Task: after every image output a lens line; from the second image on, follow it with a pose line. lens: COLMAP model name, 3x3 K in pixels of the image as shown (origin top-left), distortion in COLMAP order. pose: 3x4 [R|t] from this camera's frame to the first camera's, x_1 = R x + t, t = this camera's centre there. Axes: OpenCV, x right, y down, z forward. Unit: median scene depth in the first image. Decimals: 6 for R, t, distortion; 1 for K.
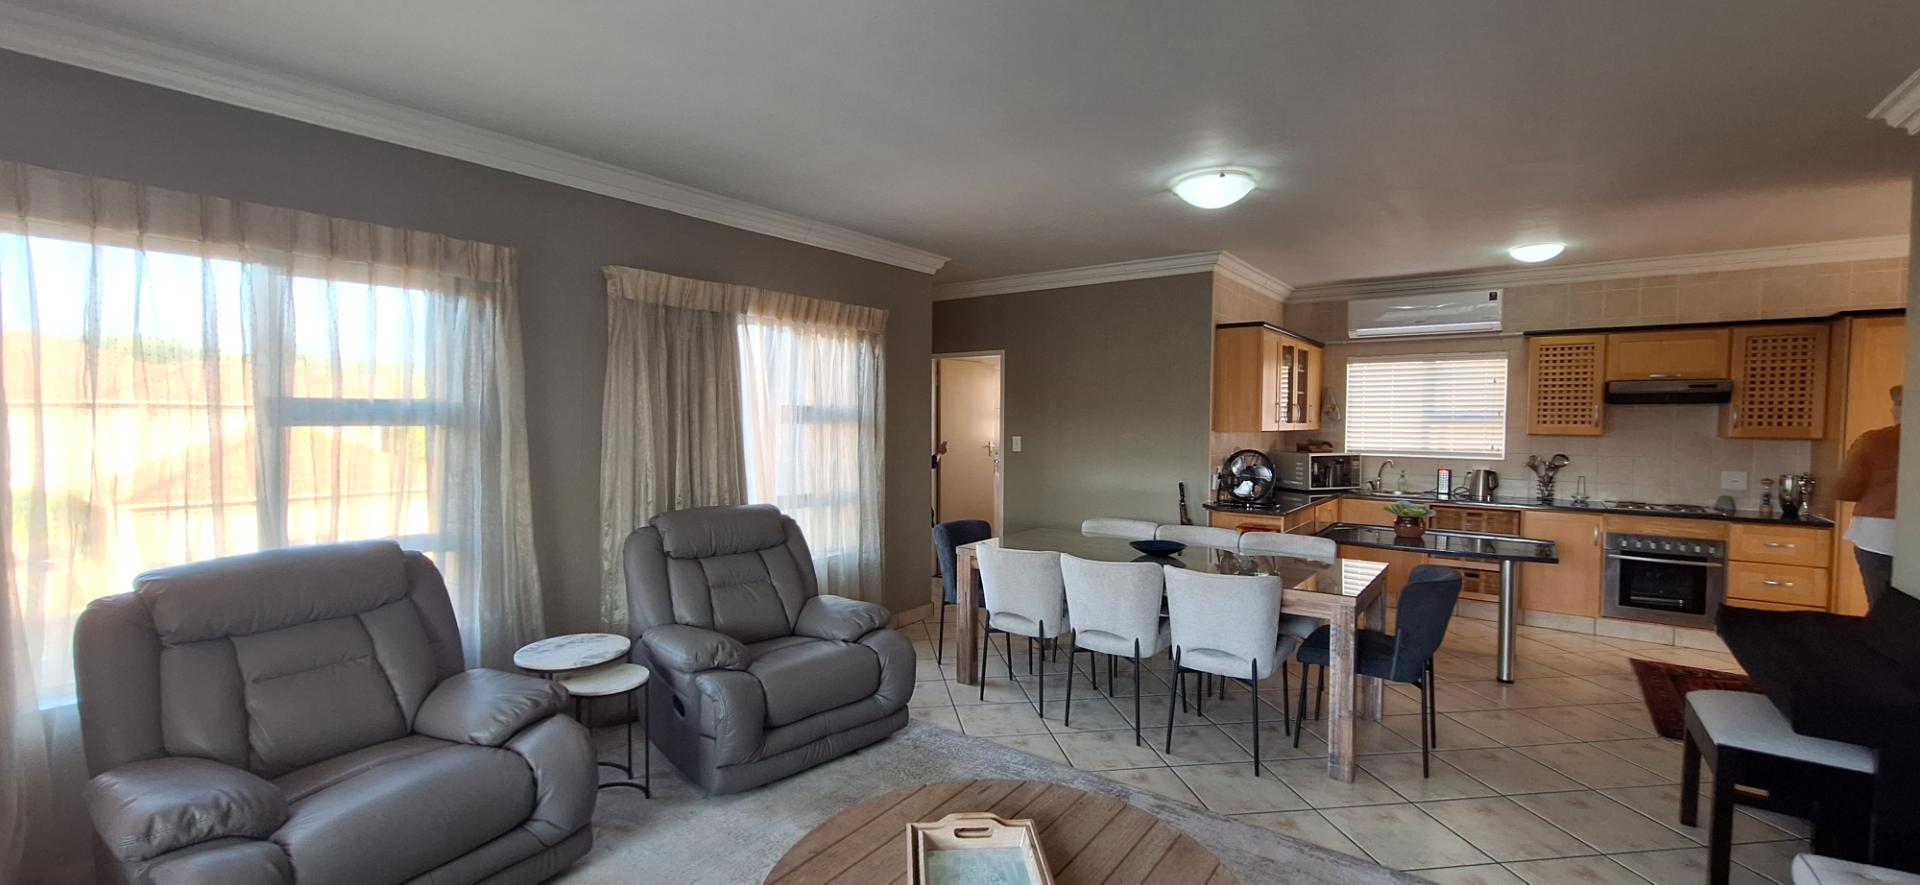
lens RADIAL K [[748.1, 0, 961.4], [0, 748.1, 441.5], [0, 0, 1]] dist [0.003250, 0.000314]
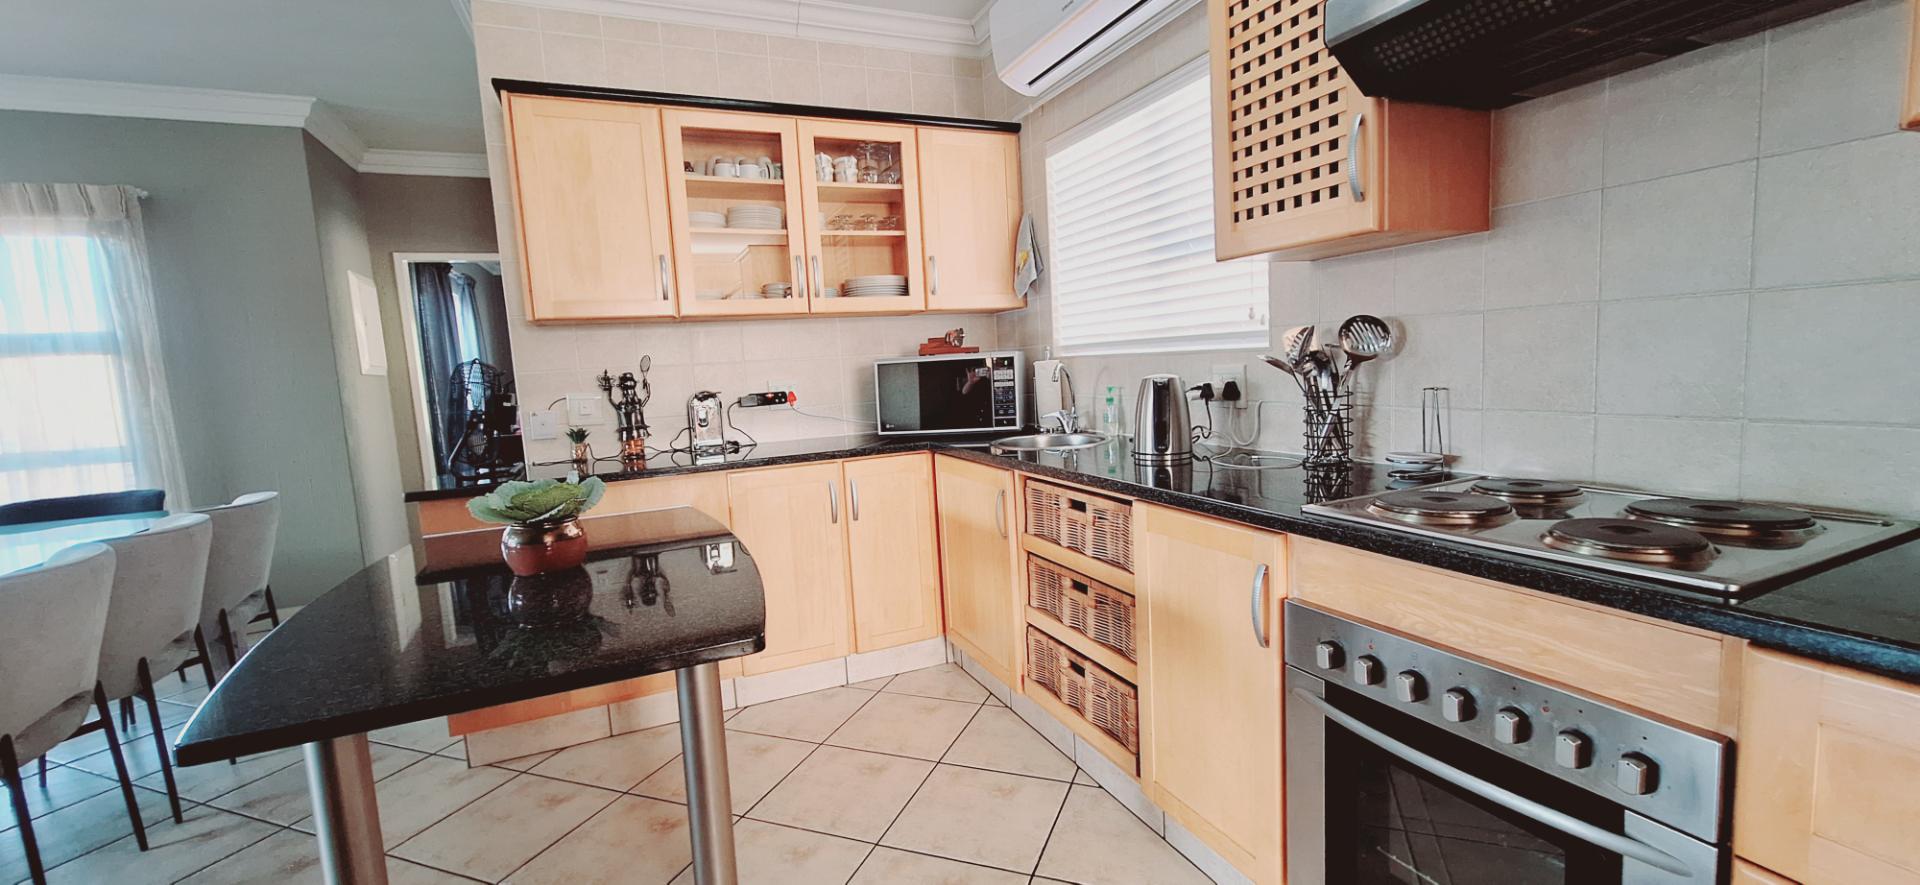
lens RADIAL K [[748.1, 0, 904.9], [0, 748.1, 413.0], [0, 0, 1]] dist [0.003250, 0.000314]
pose [[0.829213, 0.002814, -0.558925, 1.407103], [0.028588, 0.998465, 0.047439, 0.060338], [0.558201, -0.055316, 0.827860, 1.121570]]
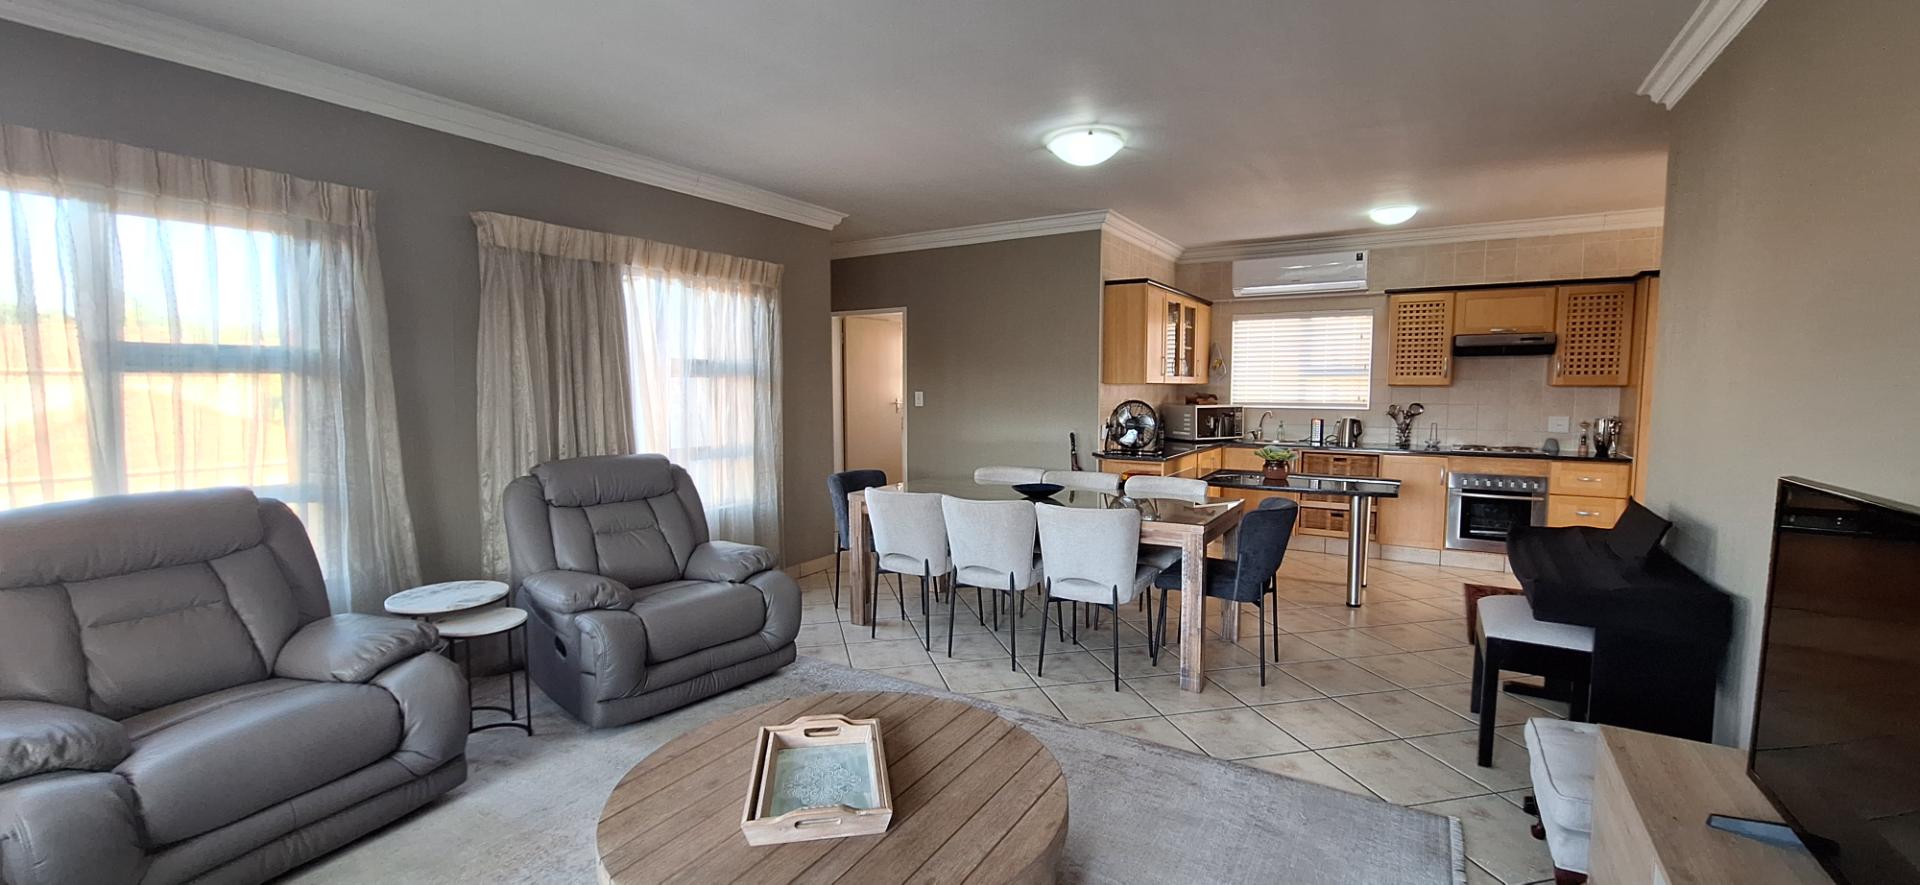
lens RADIAL K [[748.1, 0, 960.4], [0, 748.1, 437.2], [0, 0, 1]] dist [0.003250, 0.000314]
pose [[0.995806, -0.013629, 0.090470, 0.066655], [0.009986, 0.999126, 0.040601, 0.026978], [-0.090944, -0.039528, 0.995071, -0.047346]]
